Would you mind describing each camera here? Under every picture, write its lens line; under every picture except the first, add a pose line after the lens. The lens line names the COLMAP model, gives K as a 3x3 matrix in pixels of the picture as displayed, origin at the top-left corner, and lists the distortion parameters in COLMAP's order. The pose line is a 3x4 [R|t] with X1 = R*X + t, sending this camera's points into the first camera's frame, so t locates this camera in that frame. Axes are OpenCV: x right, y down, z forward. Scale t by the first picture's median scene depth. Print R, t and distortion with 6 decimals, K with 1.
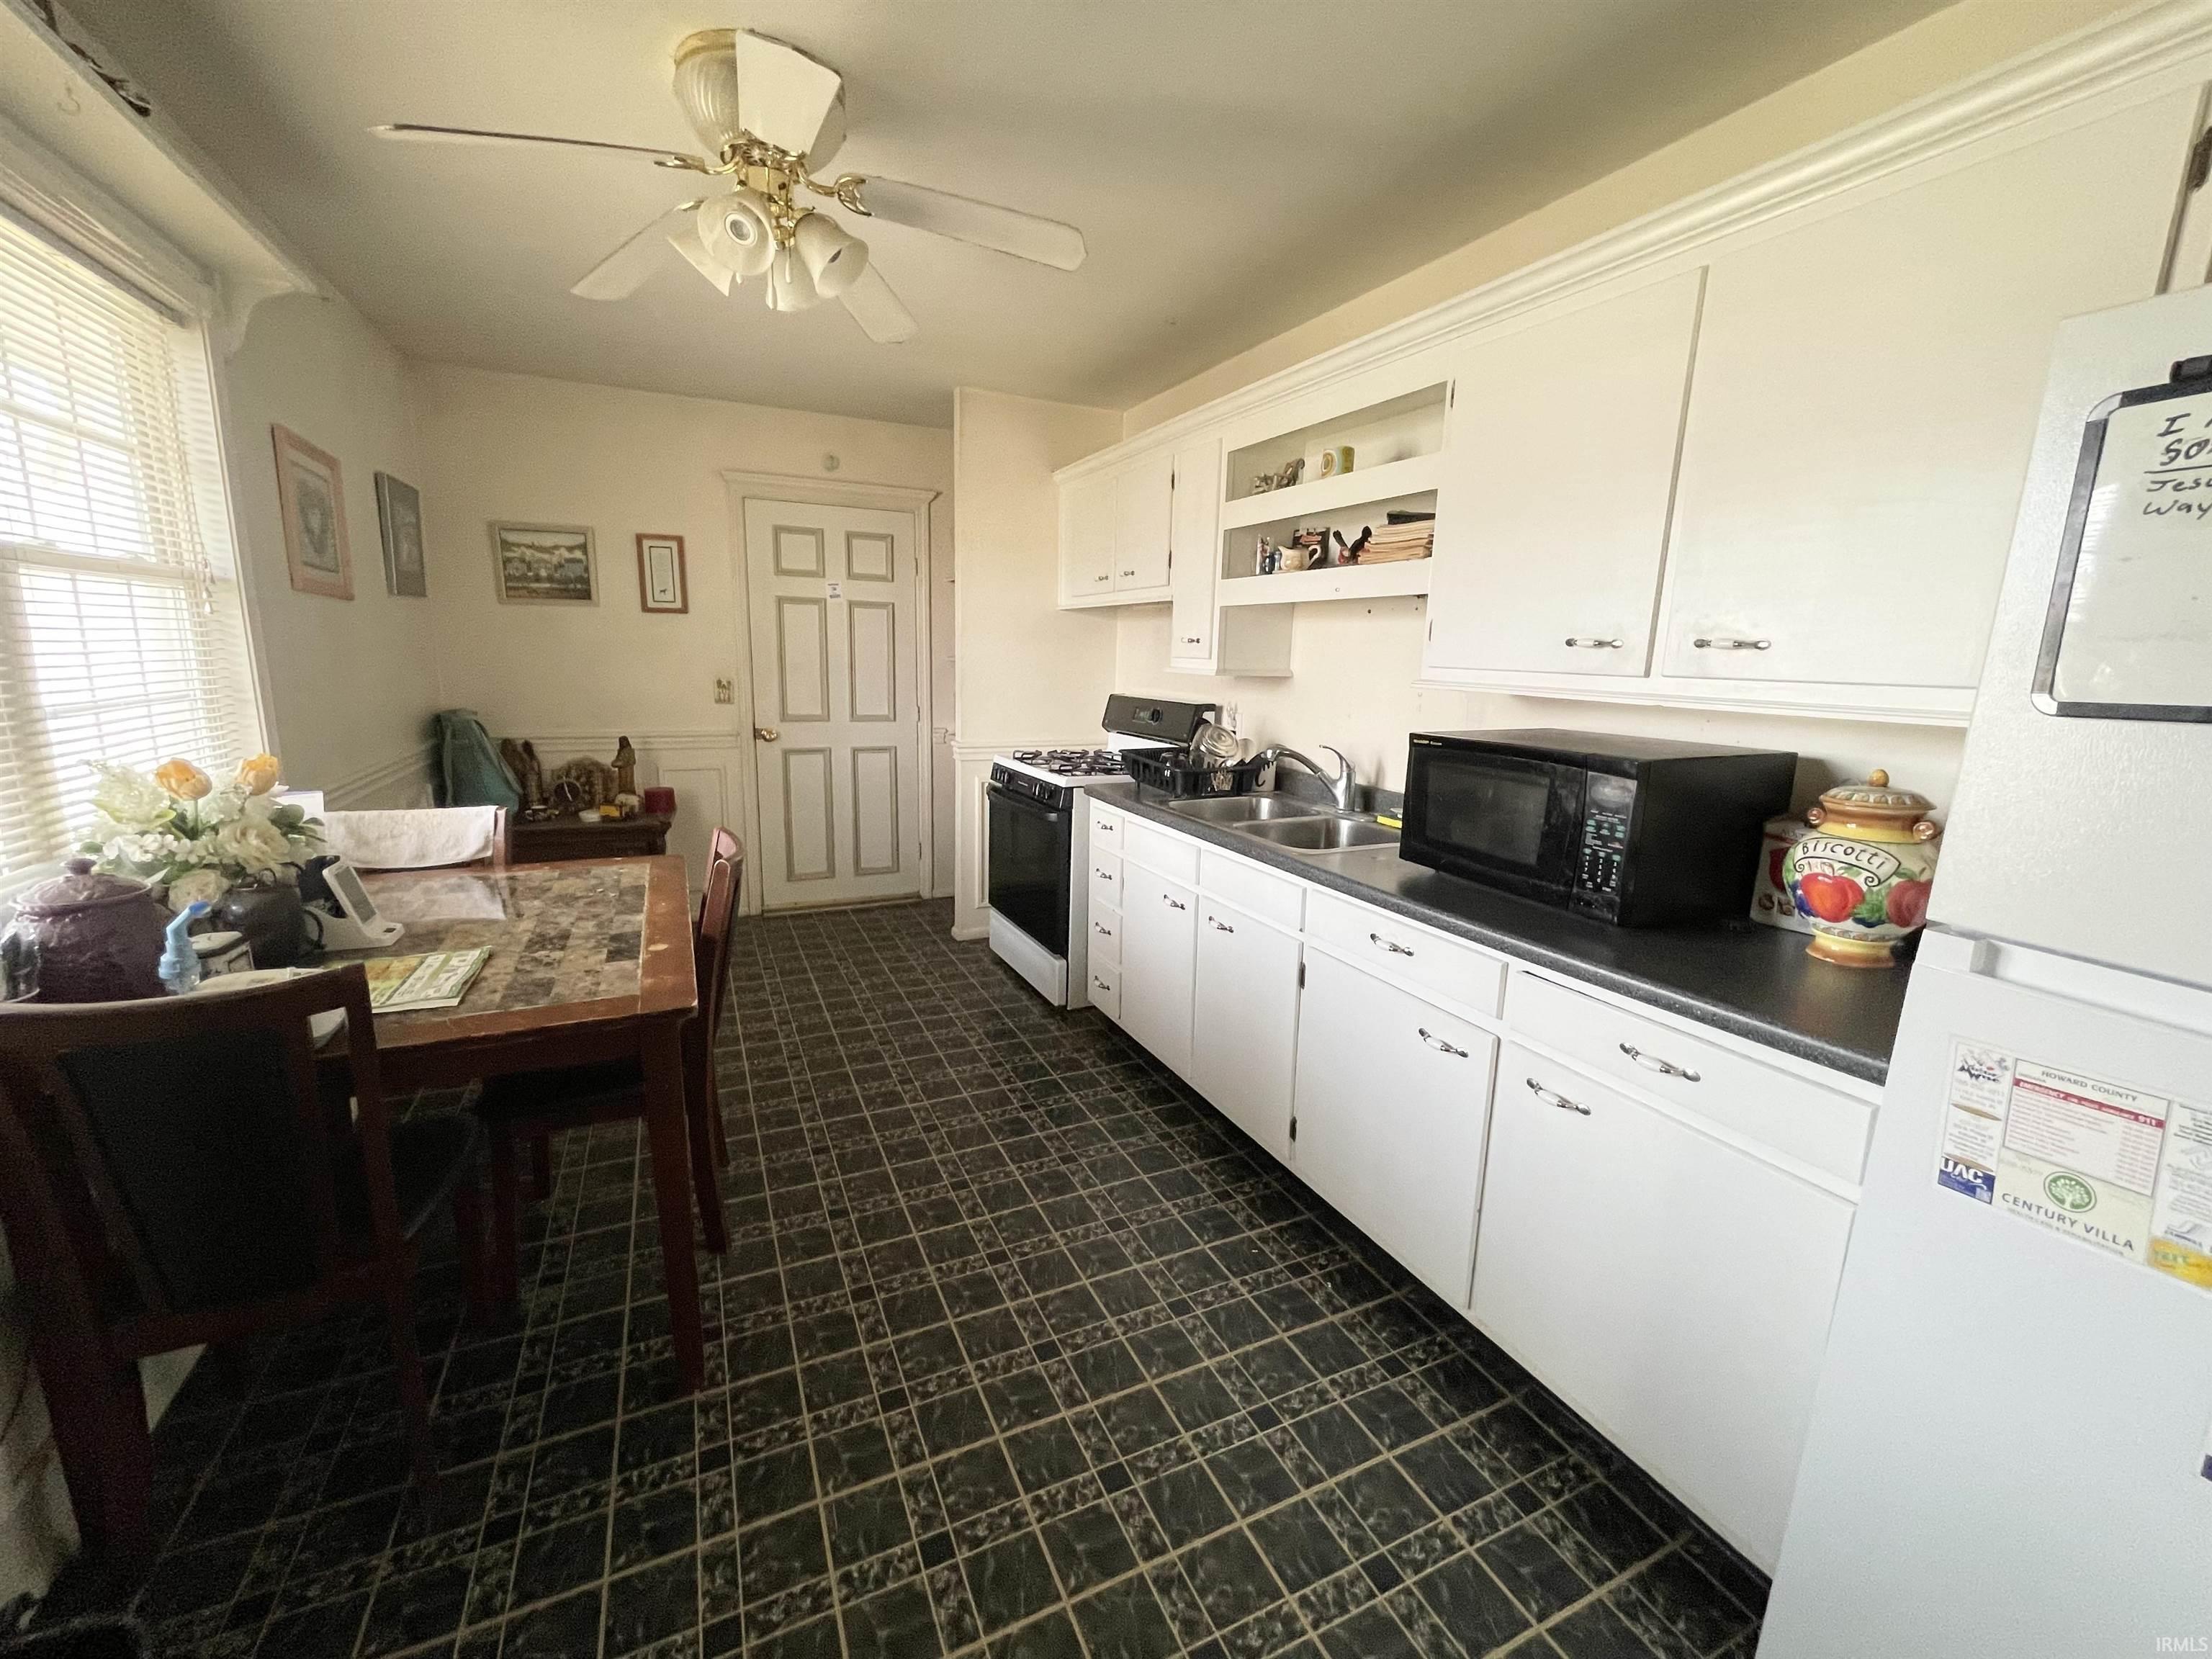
lens RADIAL K [[899.9, 0, 1090.4], [0, 899.9, 813.6], [0, 0, 1]] dist [-0.000652, 0.000455]
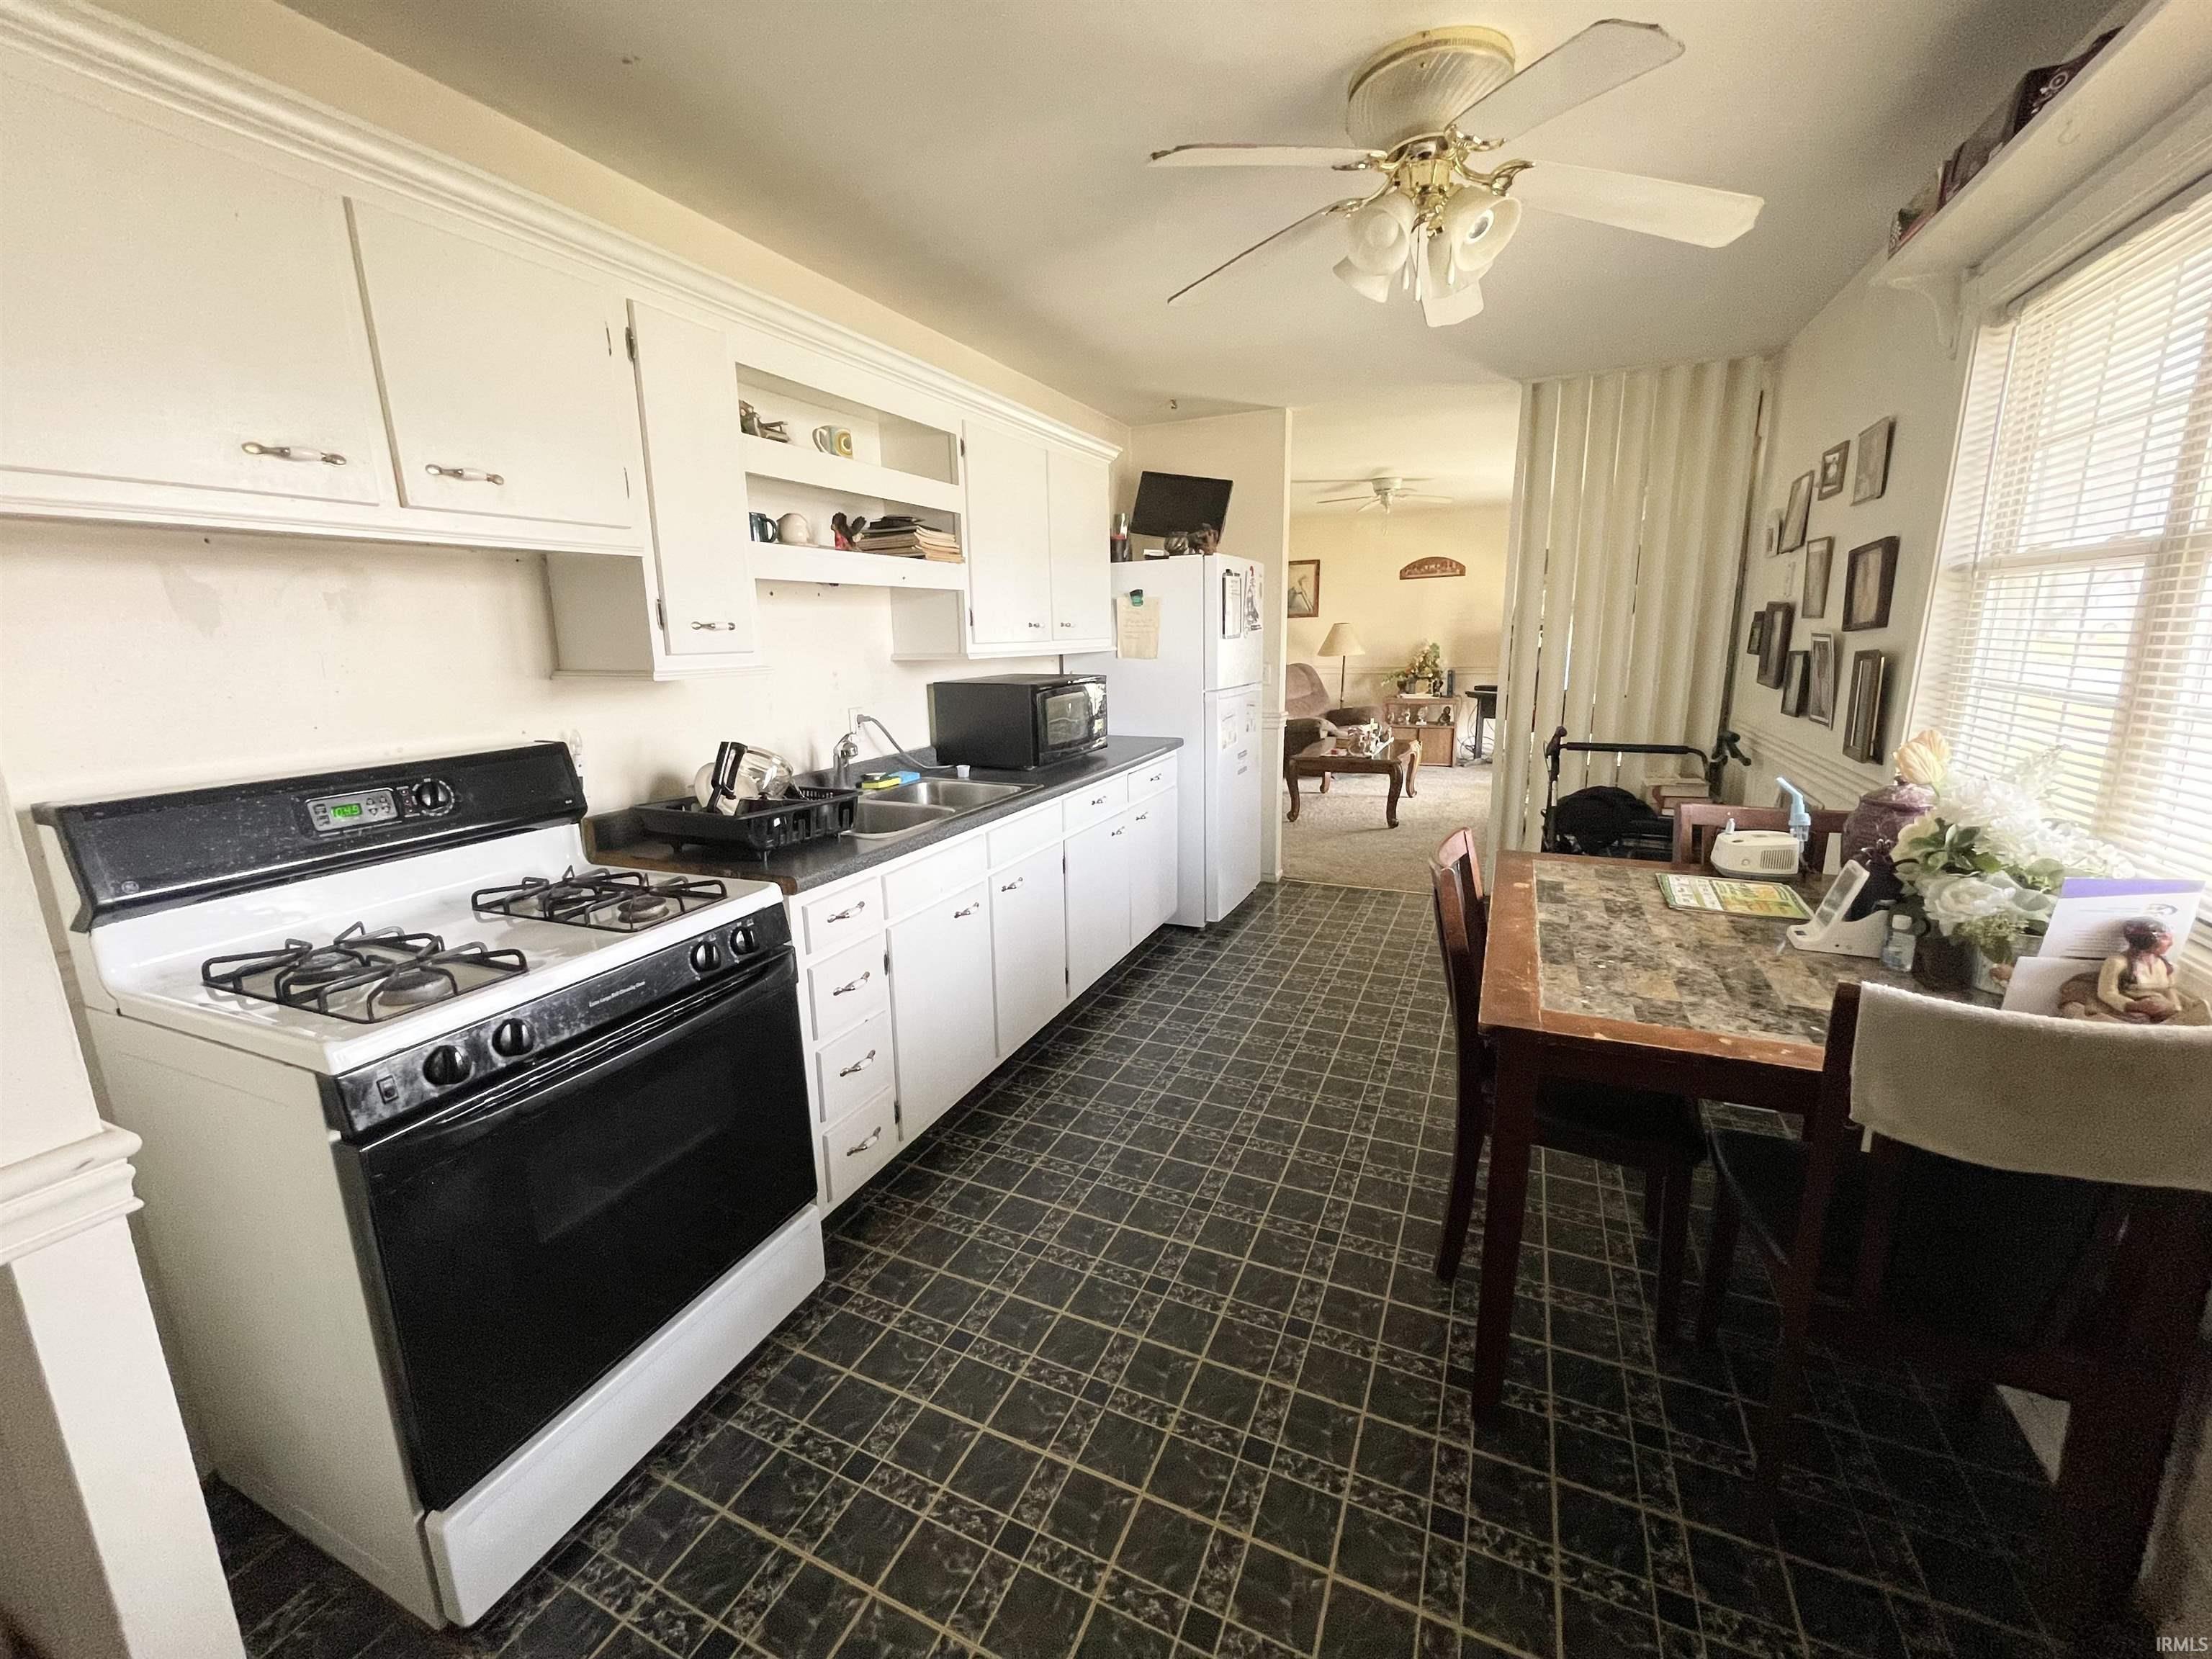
lens RADIAL K [[899.9, 0, 1086.8], [0, 899.9, 837.3], [0, 0, 1]] dist [-0.000652, 0.000455]
pose [[-0.645741, -0.182639, 0.741392, -0.719333], [0.144055, 0.924394, 0.353191, -0.309936], [-0.749844, 0.334871, -0.570609, 1.535993]]
